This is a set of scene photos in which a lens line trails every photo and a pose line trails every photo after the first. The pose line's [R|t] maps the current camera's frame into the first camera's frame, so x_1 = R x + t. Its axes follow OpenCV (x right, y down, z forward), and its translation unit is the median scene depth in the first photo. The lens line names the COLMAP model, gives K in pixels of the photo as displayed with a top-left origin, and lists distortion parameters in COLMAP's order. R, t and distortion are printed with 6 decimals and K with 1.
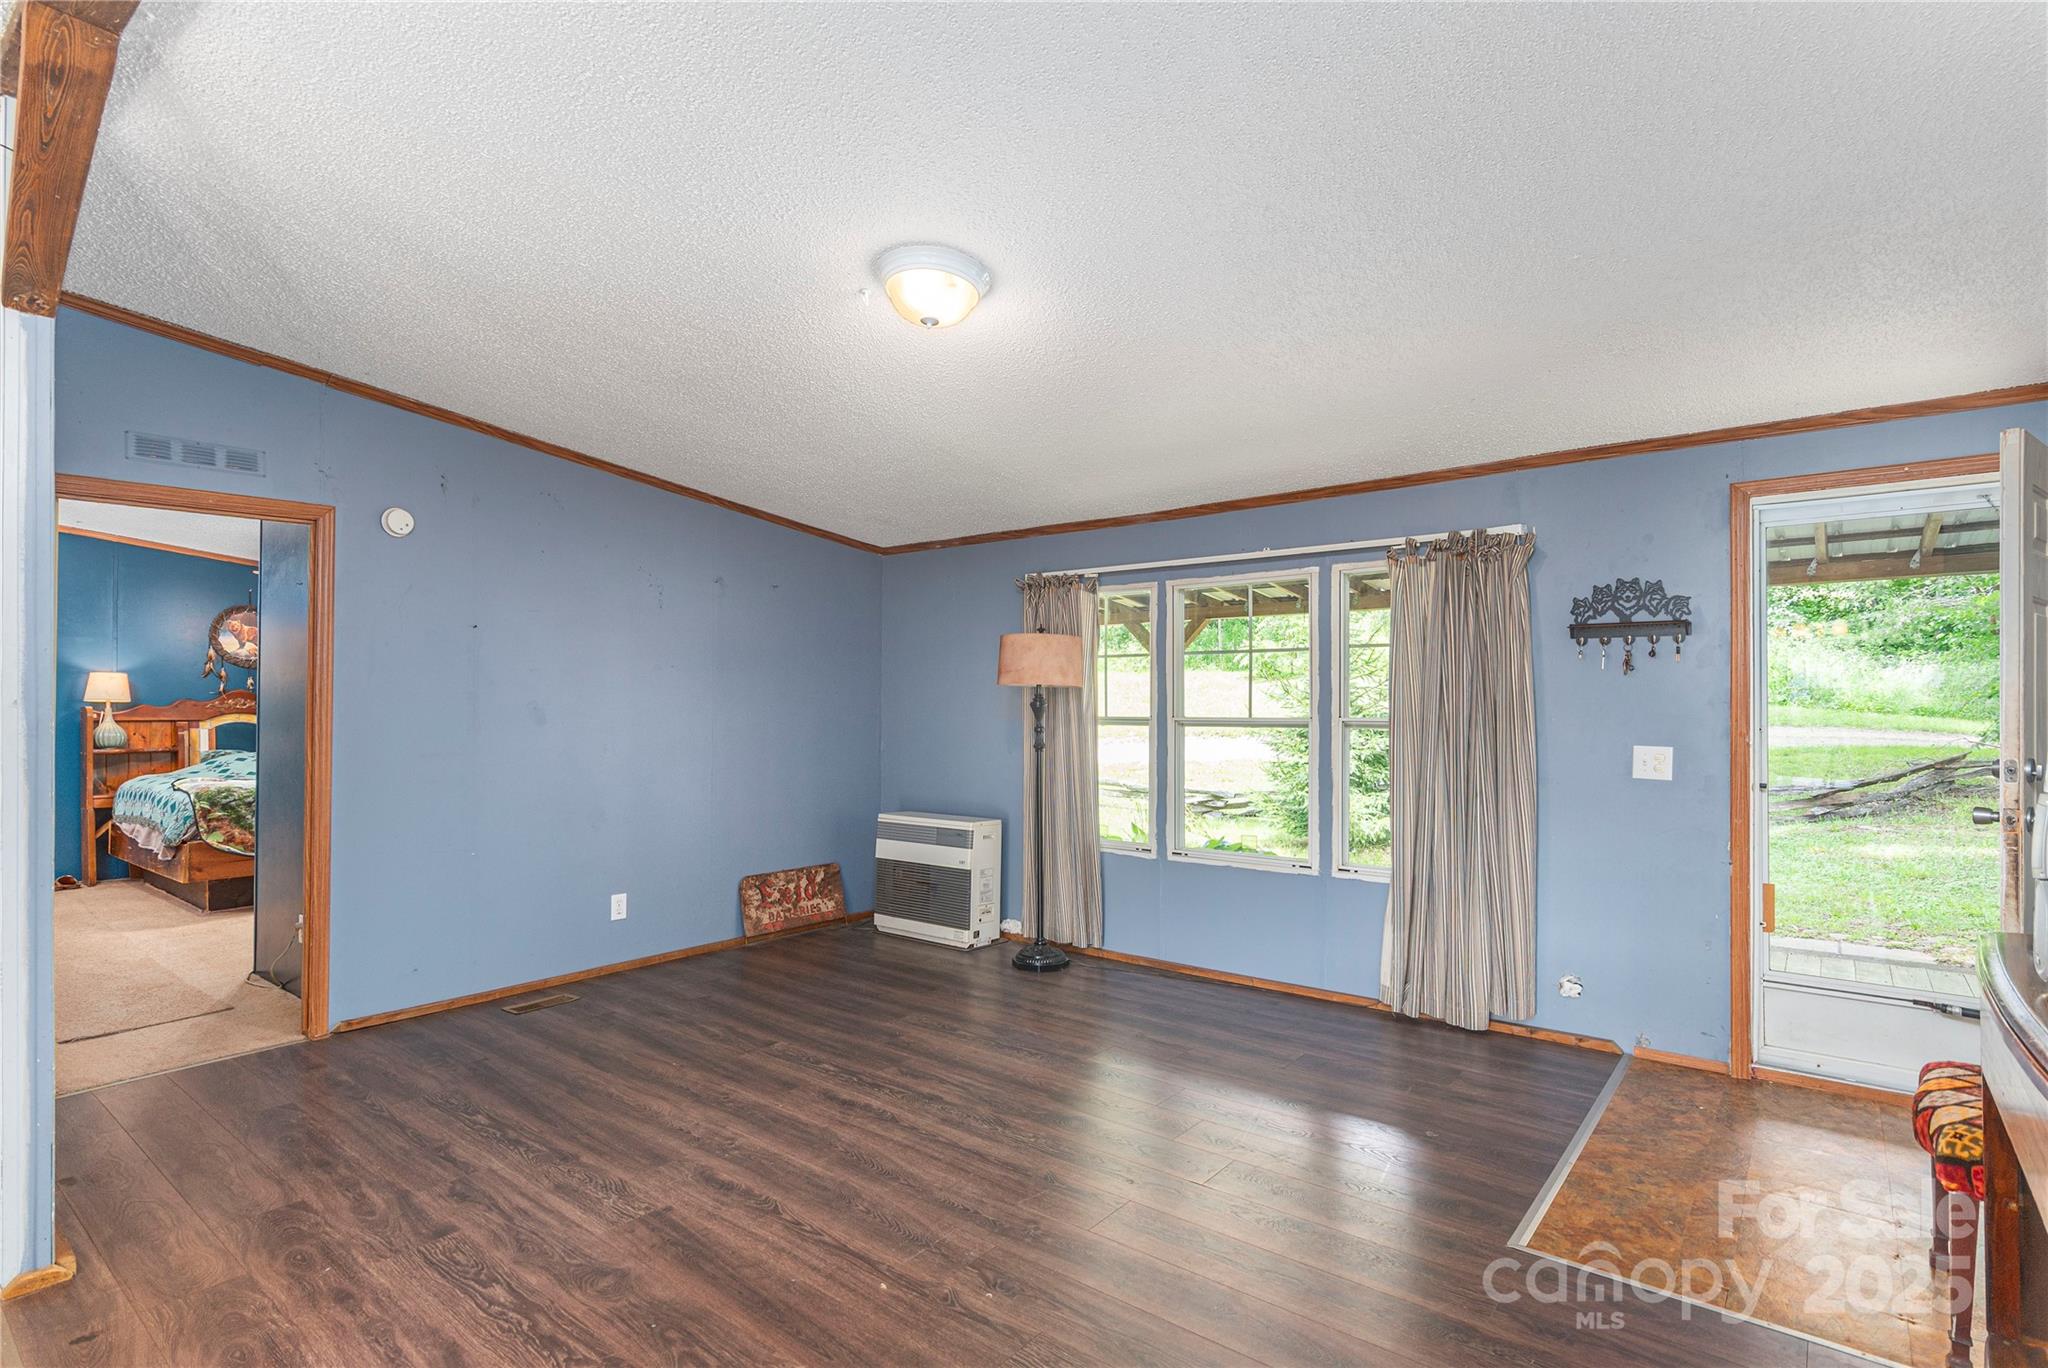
lens RADIAL K [[998.8, 0, 1024.0], [0, 998.8, 684.0], [0, 0, 1]] dist [0.002040, 0.000581]
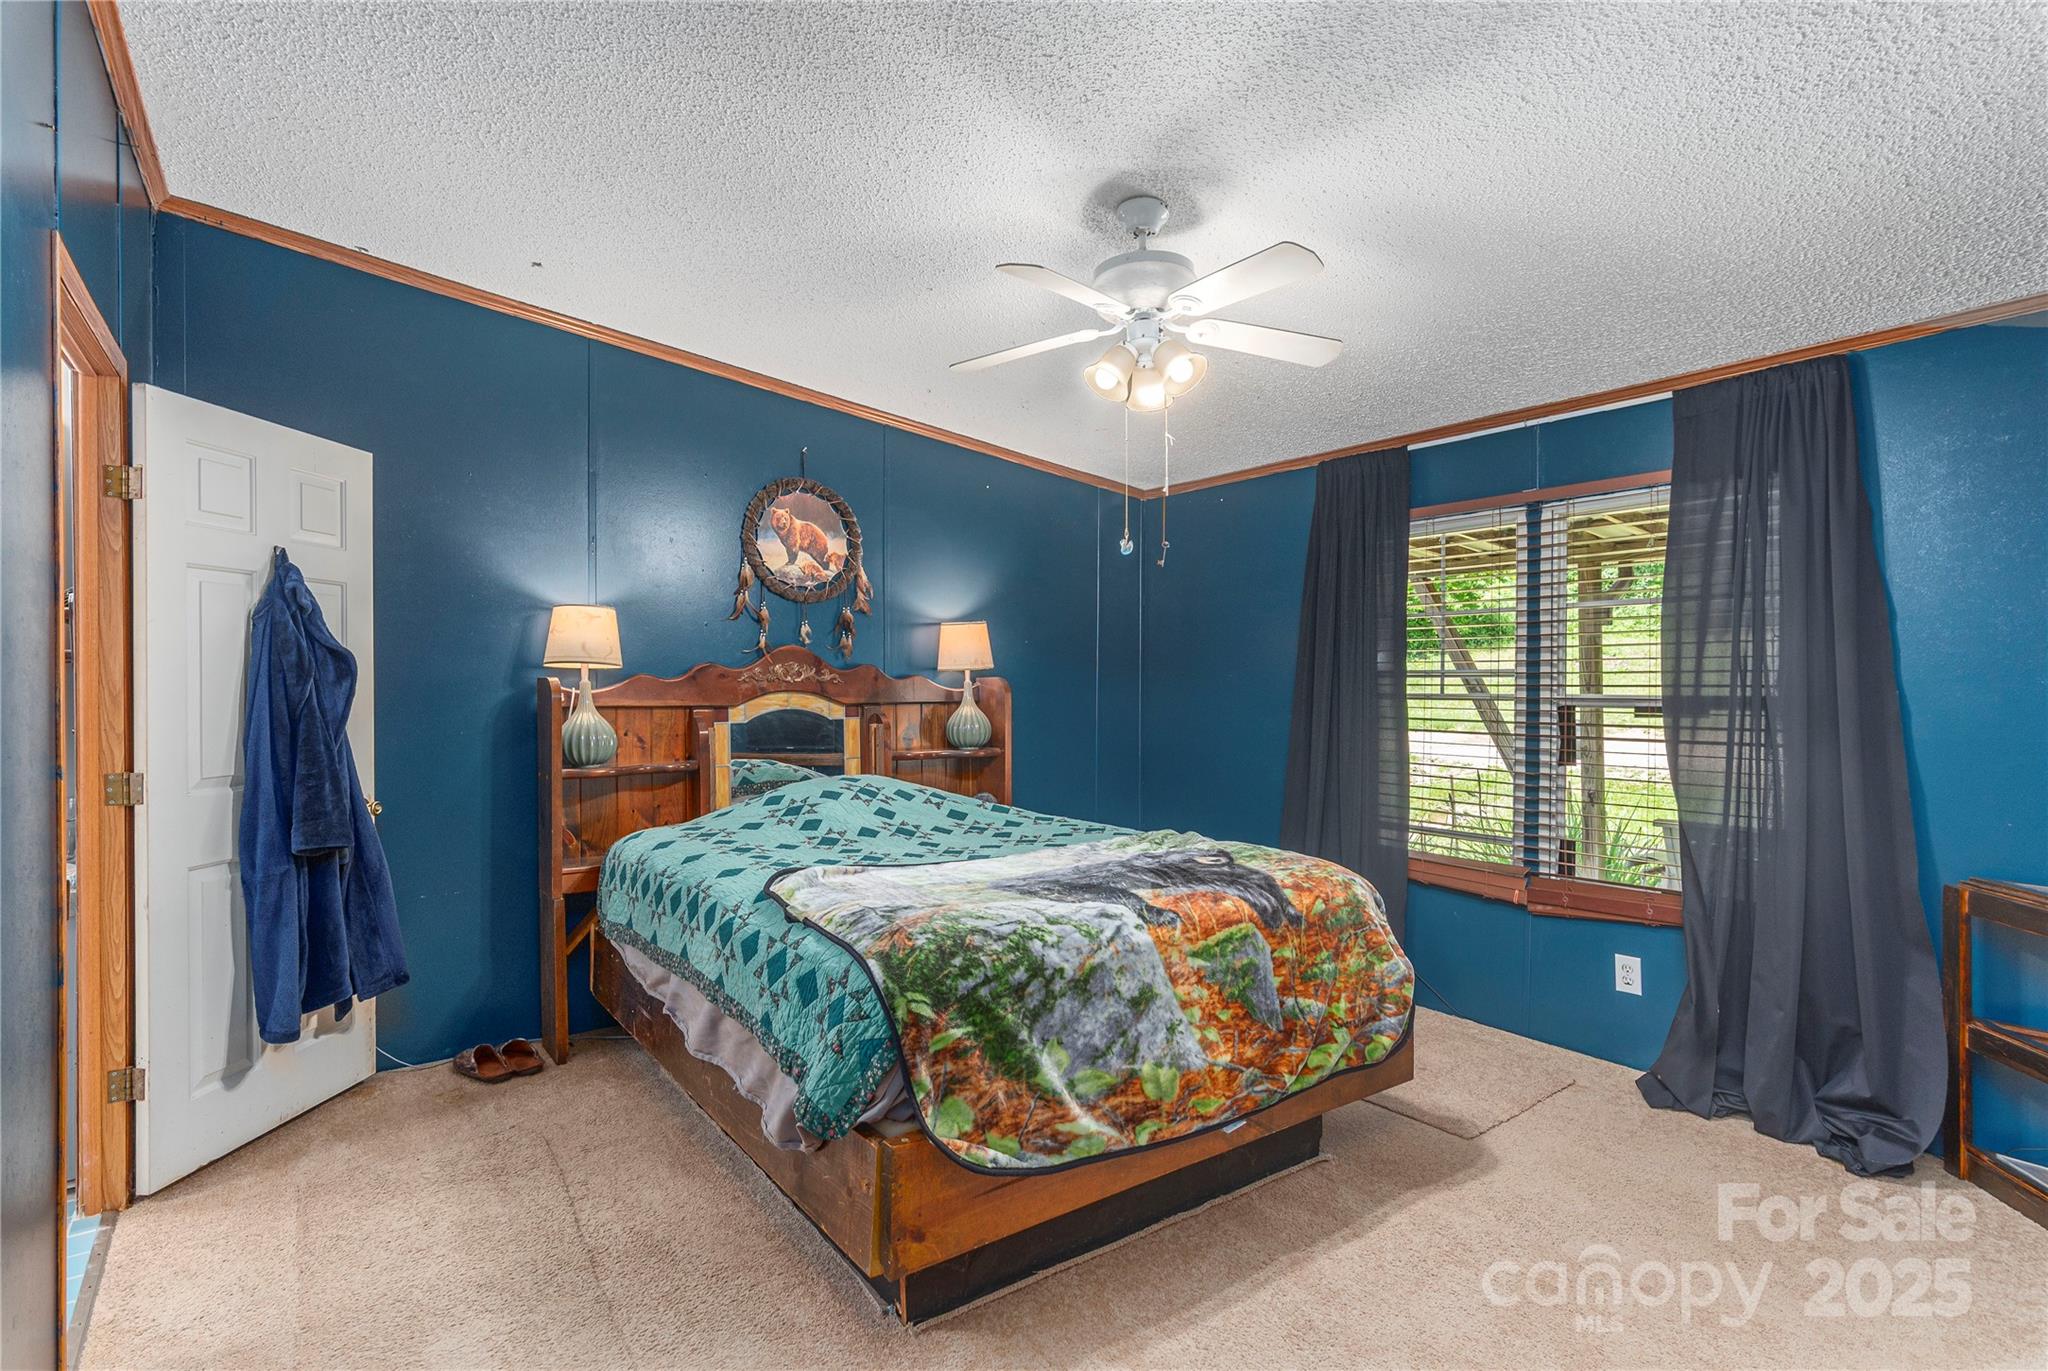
lens RADIAL K [[1000.4, 0, 1020.8], [0, 1000.4, 679.2], [0, 0, 1]] dist [0.000938, -0.000404]
pose [[0.961622, 0.003656, -0.274353, -0.588408], [-0.000170, 0.999919, 0.012728, 0.017833], [0.274377, -0.012193, 0.961545, 0.602131]]
